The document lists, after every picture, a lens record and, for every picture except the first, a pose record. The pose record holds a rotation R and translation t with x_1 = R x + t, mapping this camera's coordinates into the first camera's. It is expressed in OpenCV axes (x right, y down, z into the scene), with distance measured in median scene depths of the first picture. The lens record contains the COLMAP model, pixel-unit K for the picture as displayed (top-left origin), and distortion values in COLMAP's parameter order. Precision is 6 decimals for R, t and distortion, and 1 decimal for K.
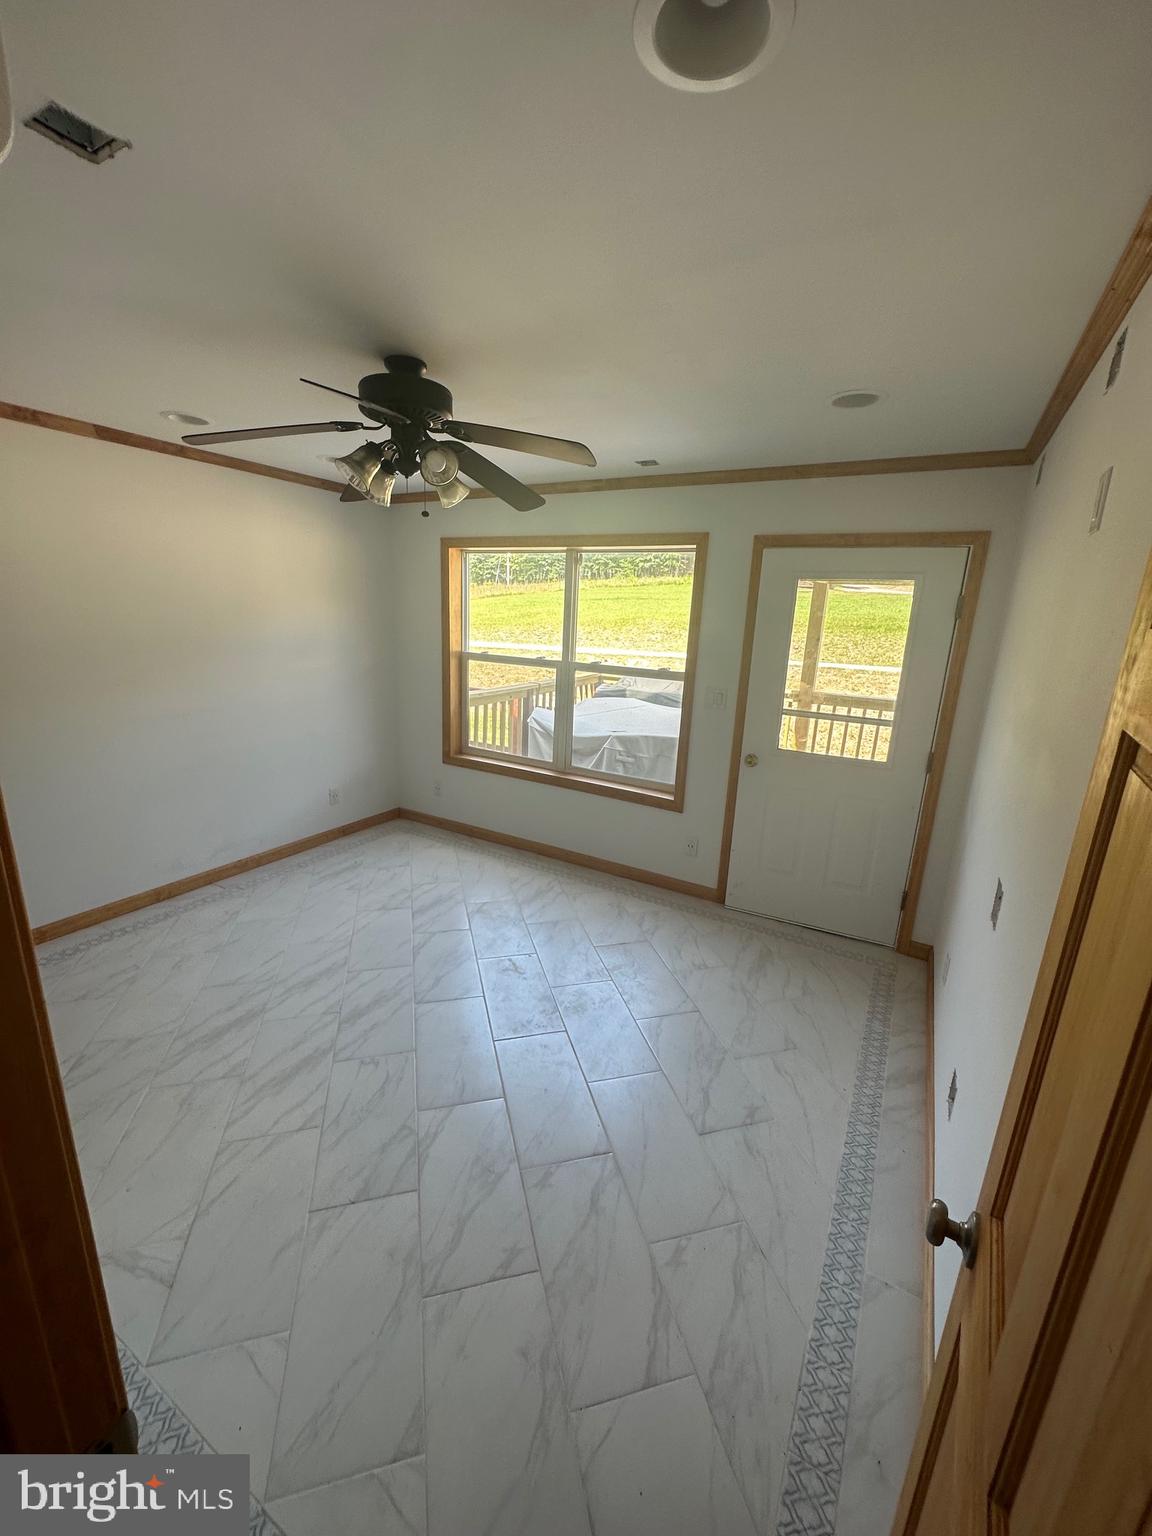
lens RADIAL K [[613.9, 0, 576.0], [0, 613.9, 769.6], [0, 0, 1]] dist [0.001339, 0.000648]
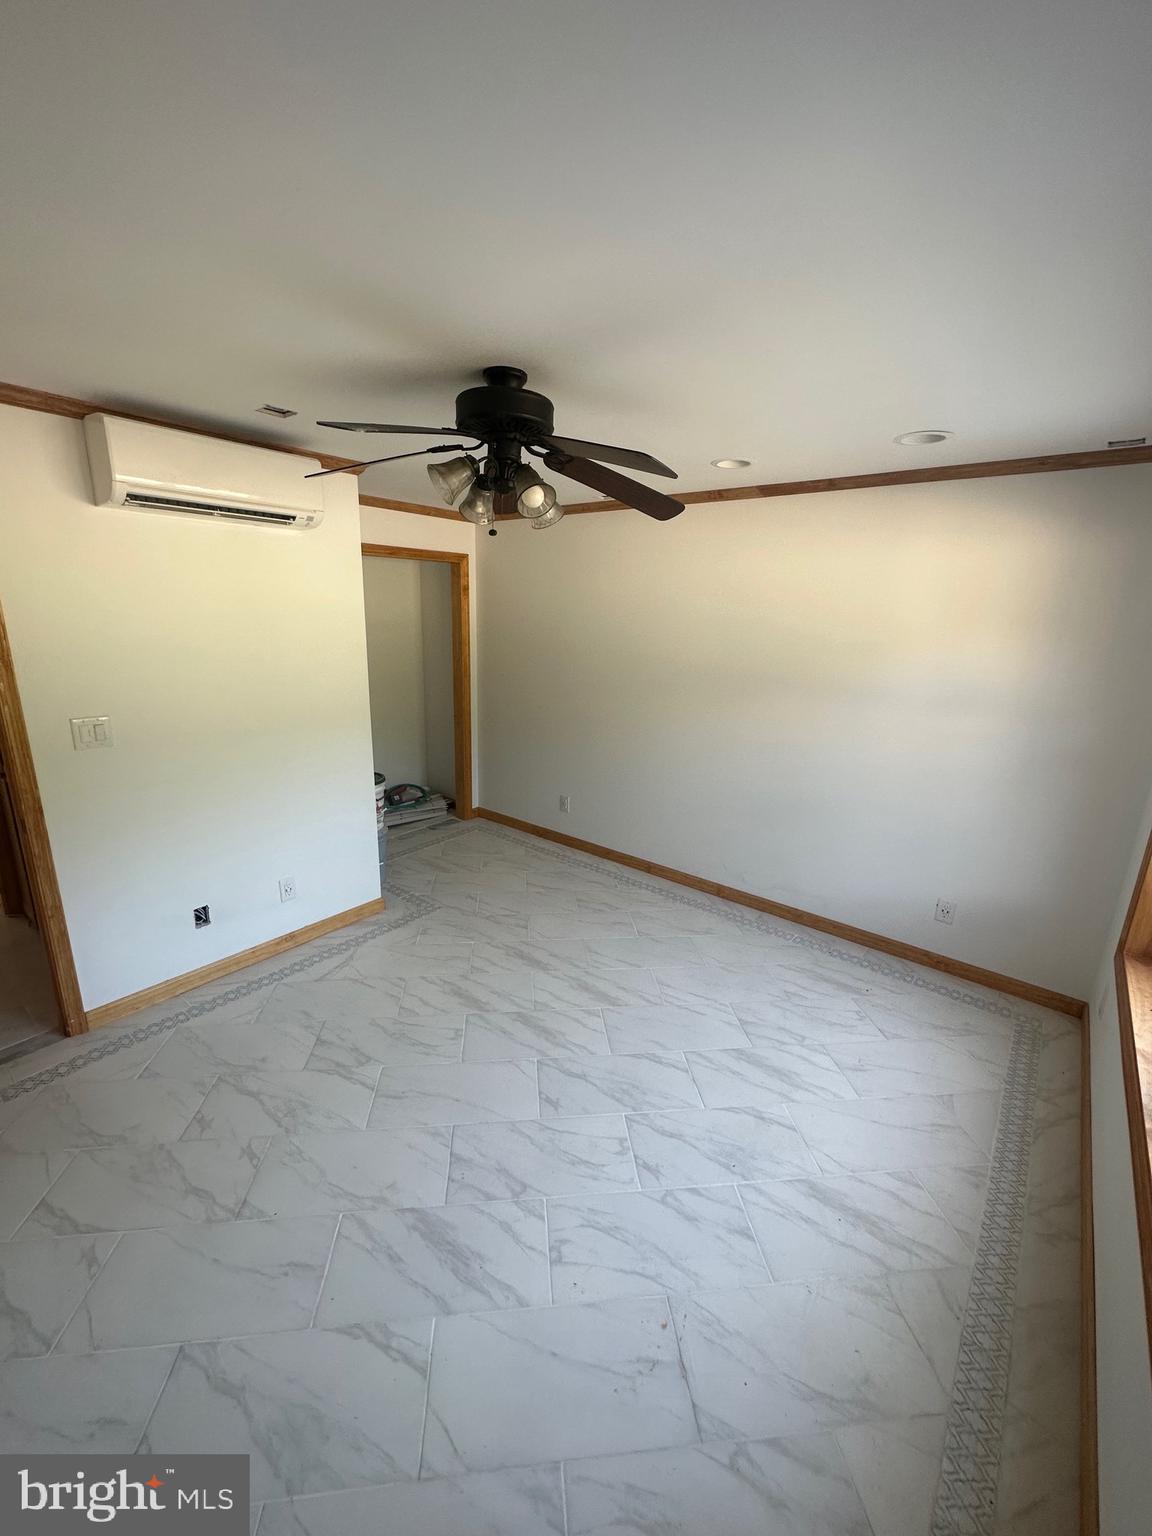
lens RADIAL K [[613.9, 0, 574.6], [0, 613.9, 768.1], [0, 0, 1]] dist [0.001339, 0.000648]
pose [[-0.159724, 0.202814, -0.966103, 0.522854], [-0.278729, 0.929580, 0.241229, -0.259861], [0.946994, 0.307811, -0.091946, 0.982203]]
